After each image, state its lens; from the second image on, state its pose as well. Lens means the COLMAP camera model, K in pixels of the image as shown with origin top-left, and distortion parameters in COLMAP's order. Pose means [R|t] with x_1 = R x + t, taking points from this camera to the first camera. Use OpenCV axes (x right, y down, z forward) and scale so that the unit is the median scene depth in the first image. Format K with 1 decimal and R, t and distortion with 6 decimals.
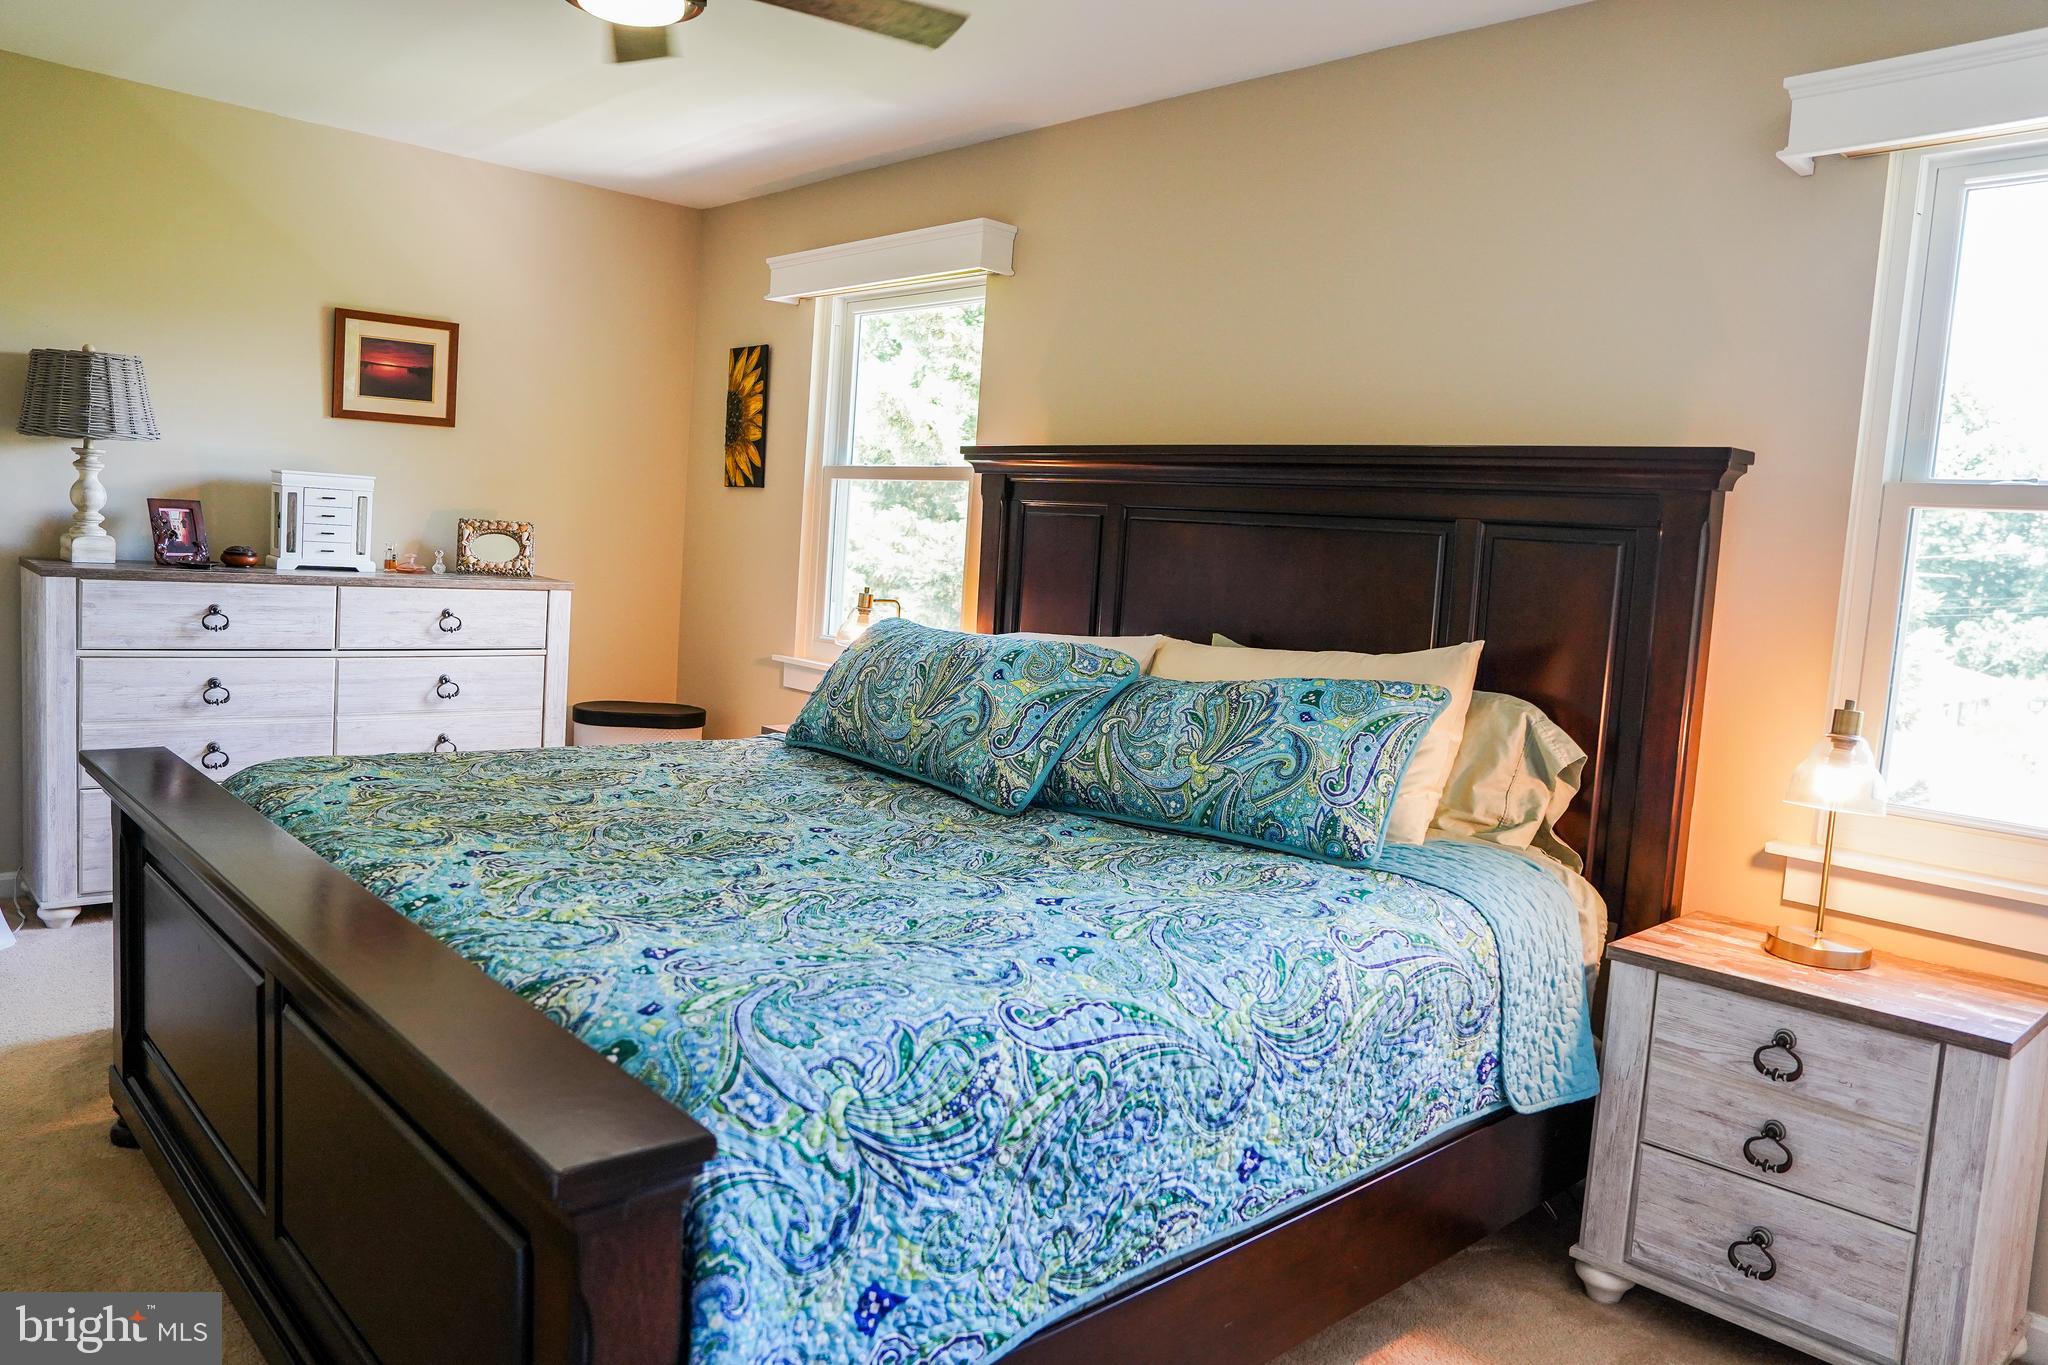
lens RADIAL K [[1402.1, 0, 1035.1], [0, 1402.1, 681.9], [0, 0, 1]] dist [-0.104697, 0.071497]
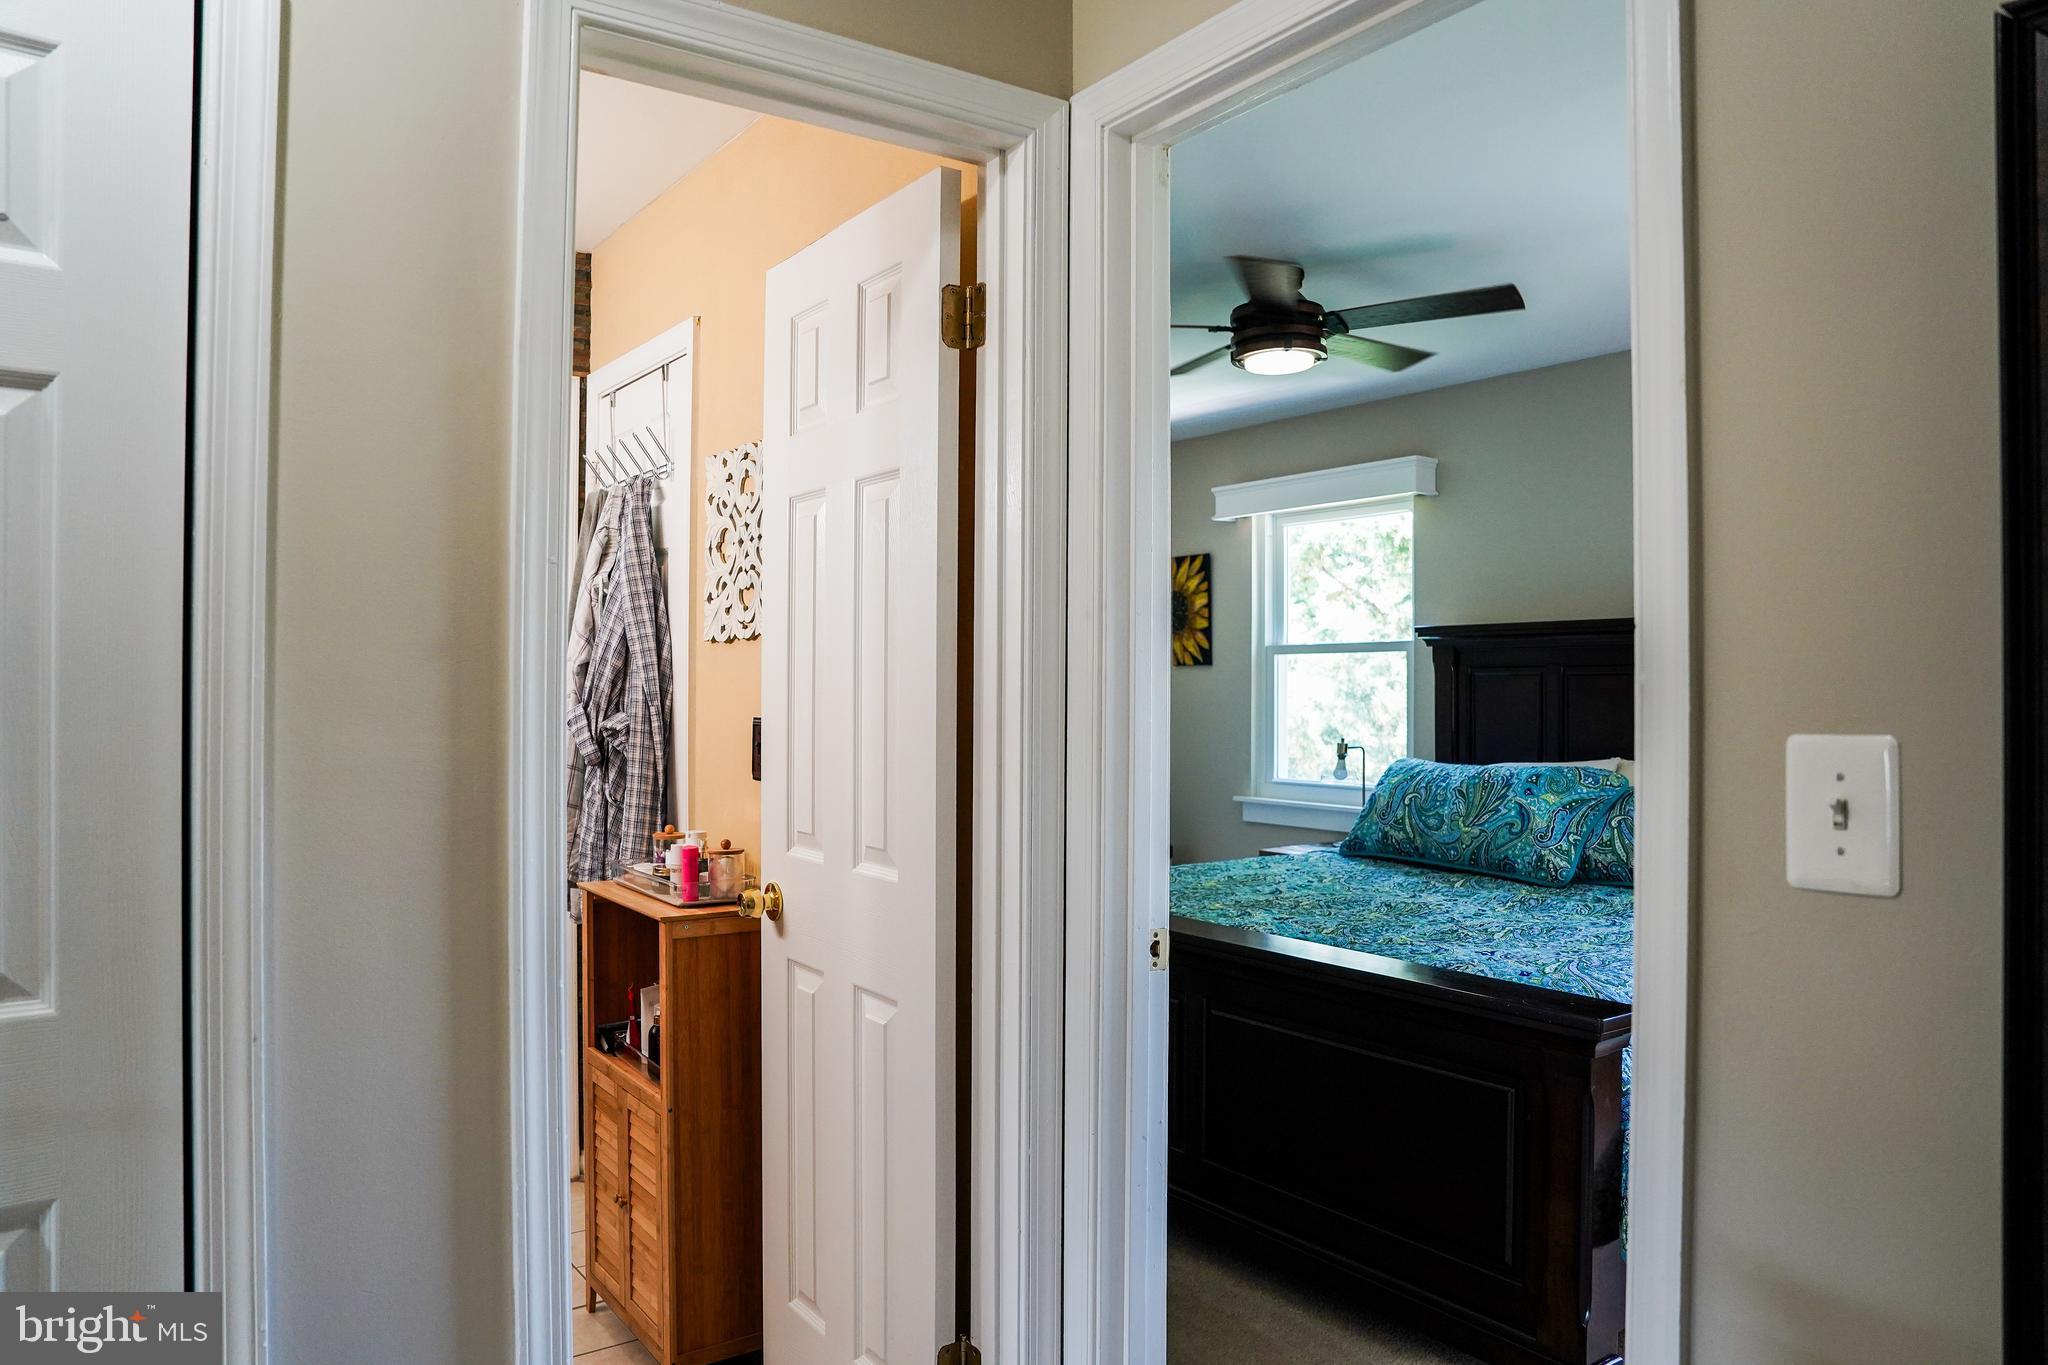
lens RADIAL K [[1402.1, 0, 1013.9], [0, 1402.1, 683.3], [0, 0, 1]] dist [-0.104697, 0.071497]
pose [[0.987562, -0.067637, -0.141938, -0.231871], [0.052020, 0.992459, -0.110995, 0.009961], [0.148375, 0.102231, 0.983633, -0.325950]]
